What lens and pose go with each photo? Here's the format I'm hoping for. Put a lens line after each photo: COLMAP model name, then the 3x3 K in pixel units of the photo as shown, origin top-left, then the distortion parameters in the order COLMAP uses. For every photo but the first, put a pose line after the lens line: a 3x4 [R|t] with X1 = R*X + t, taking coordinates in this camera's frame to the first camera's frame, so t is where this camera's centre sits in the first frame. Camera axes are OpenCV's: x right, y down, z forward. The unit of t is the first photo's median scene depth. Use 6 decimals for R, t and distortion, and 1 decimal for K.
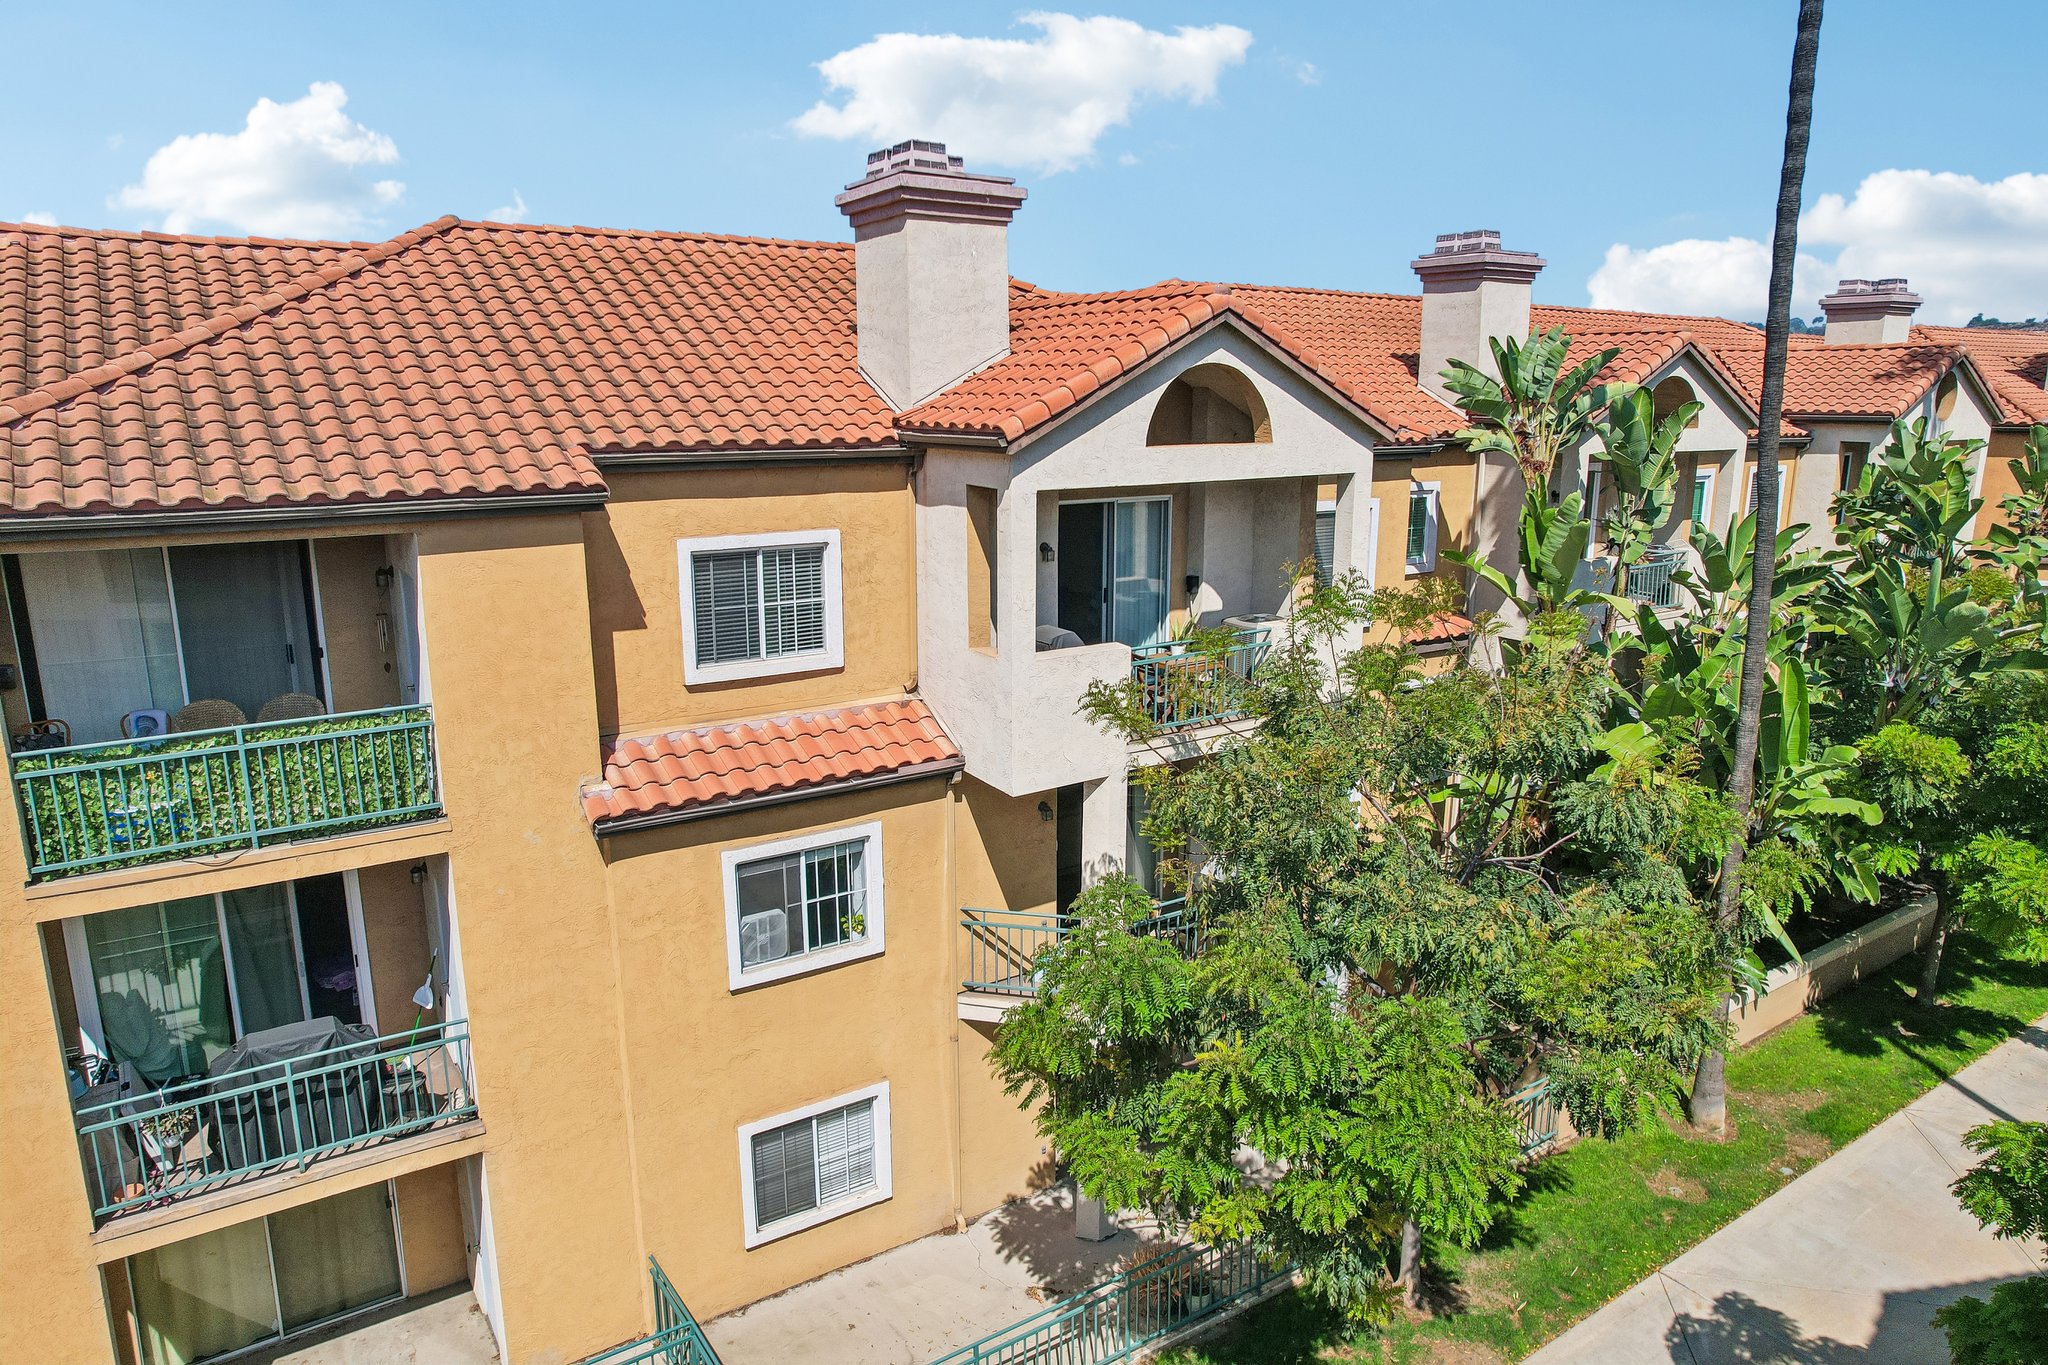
lens RADIAL K [[1309.6, 0, 1031.7], [0, 1309.6, 690.9], [0, 0, 1]] dist [-0.067999, 0.055337]
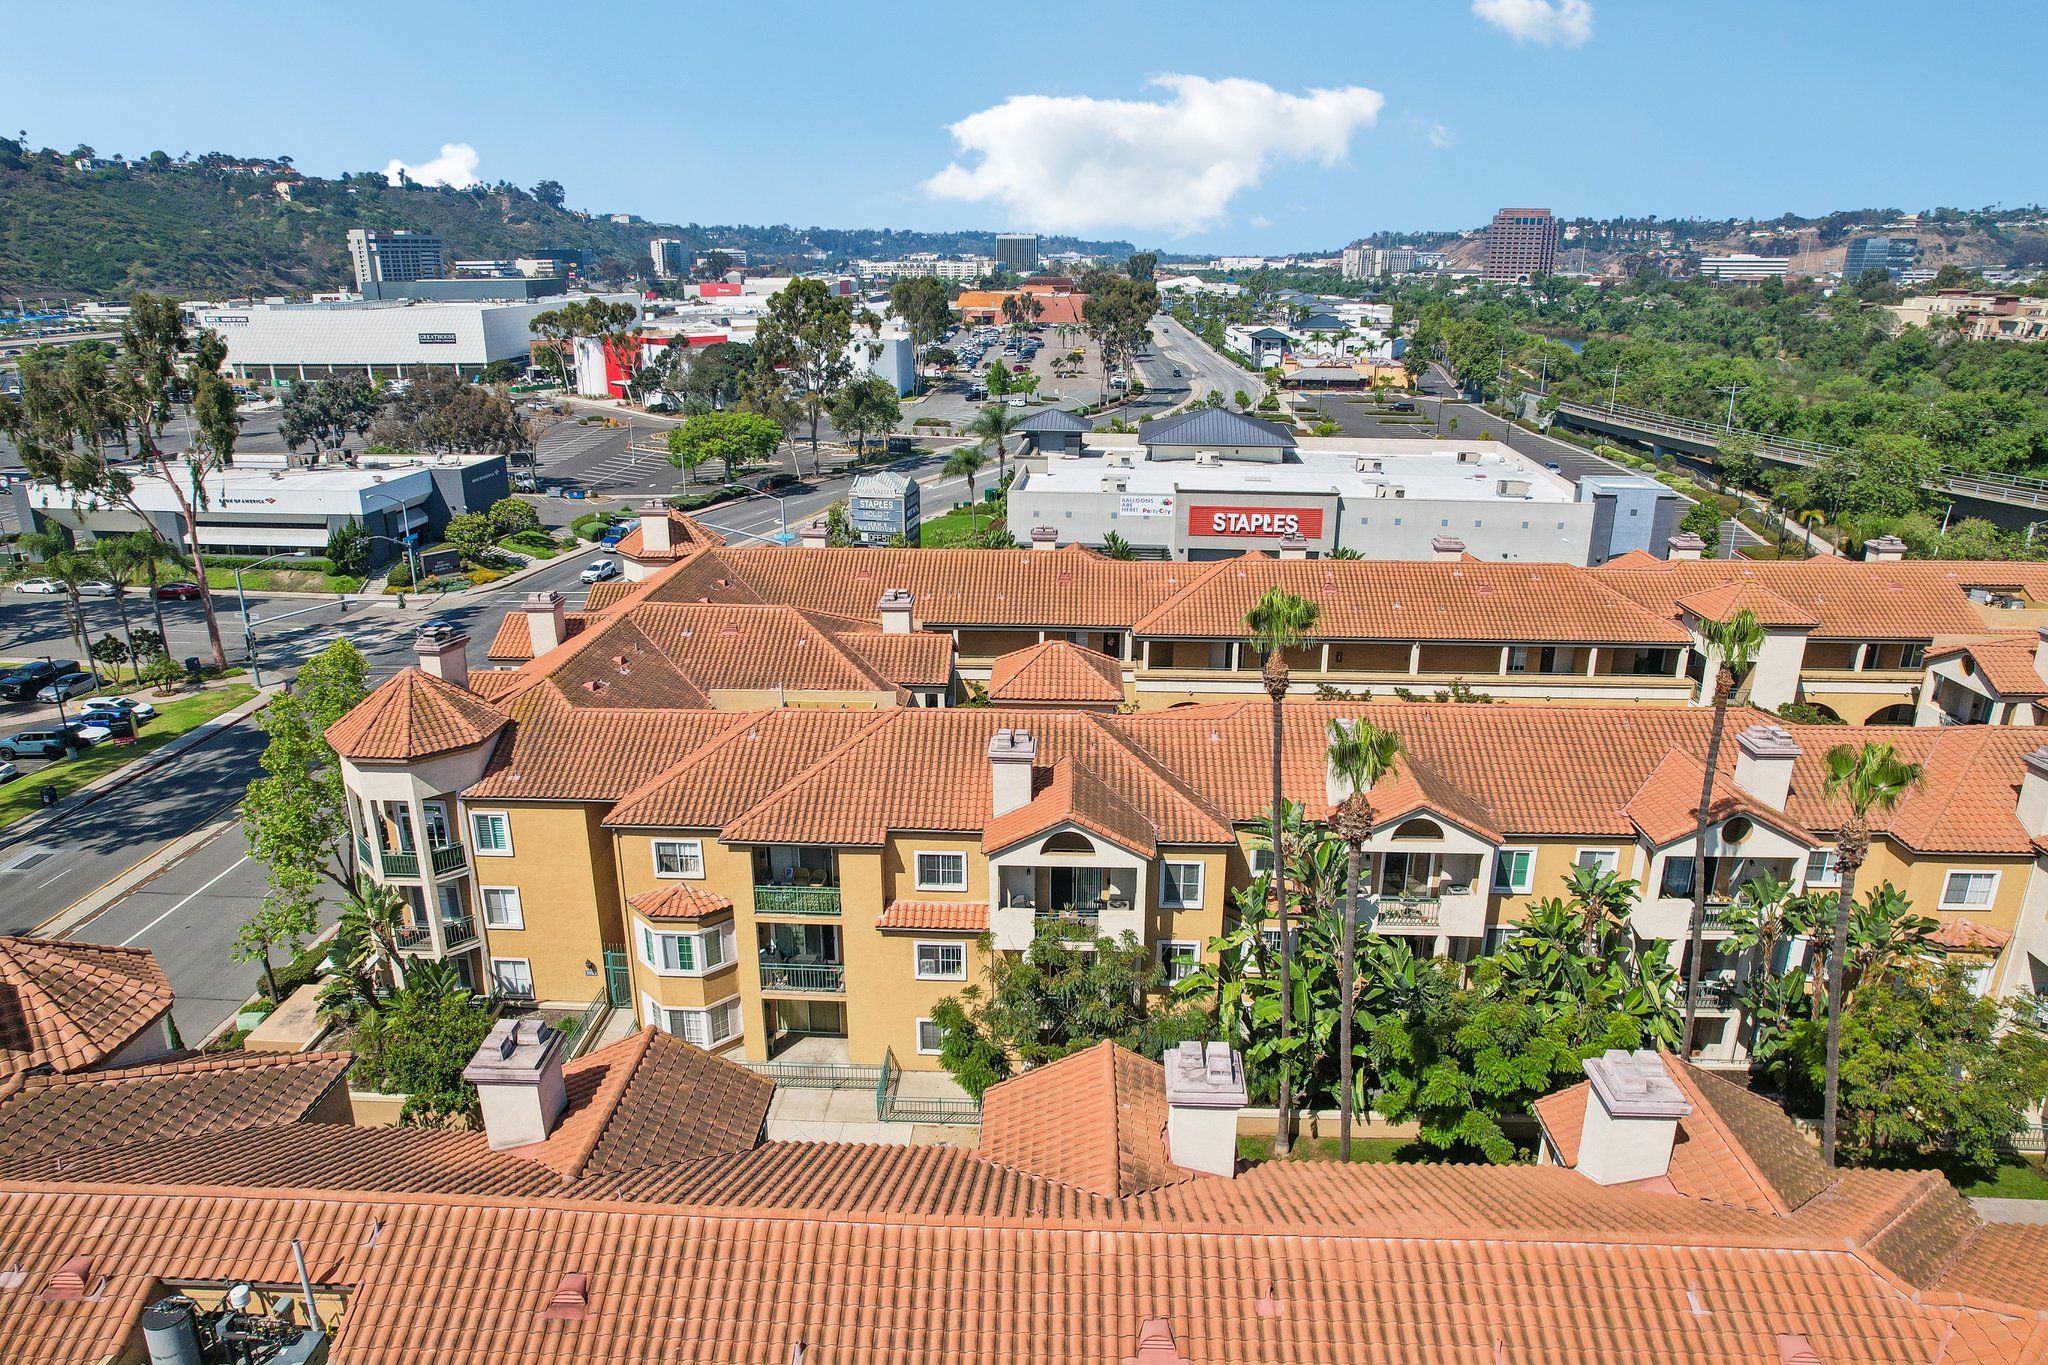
lens RADIAL K [[1309.6, 0, 1027.2], [0, 1309.6, 688.7], [0, 0, 1]] dist [-0.067999, 0.055337]
pose [[0.802759, 0.188934, -0.565581, 1.766203], [-0.135377, 0.981456, 0.135711, -1.003751], [0.580734, -0.032377, 0.813450, -1.558215]]
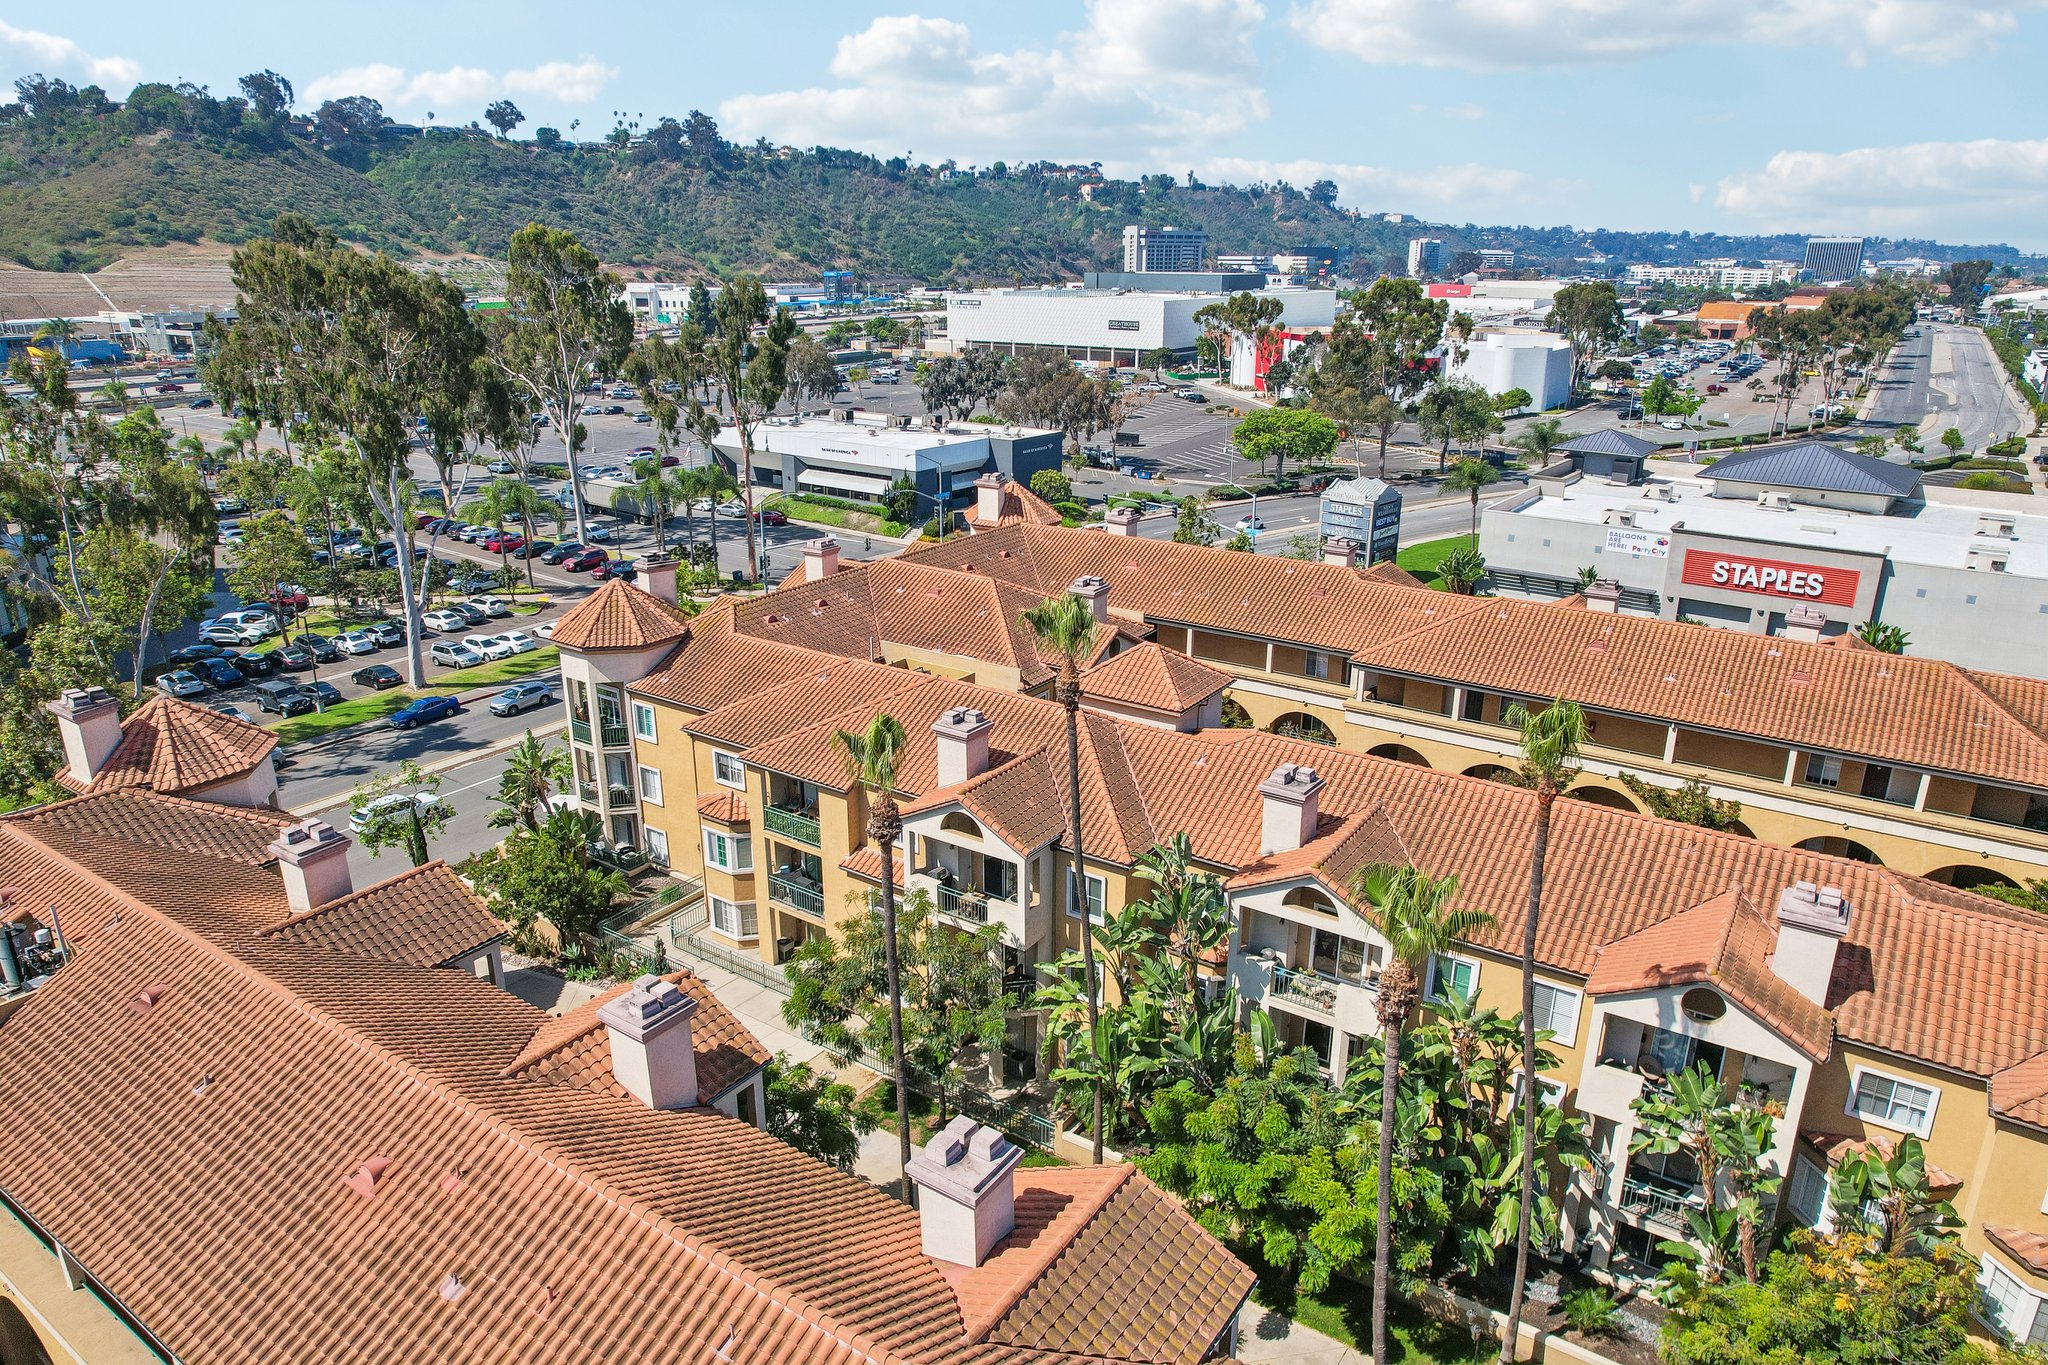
lens RADIAL K [[1309.6, 0, 1027.1], [0, 1309.6, 687.2], [0, 0, 1]] dist [-0.067999, 0.055337]
pose [[0.366646, 0.295603, -0.882151, 2.927478], [-0.213497, 0.949611, 0.229473, -1.315476], [0.905533, 0.104201, 0.411281, -0.171803]]
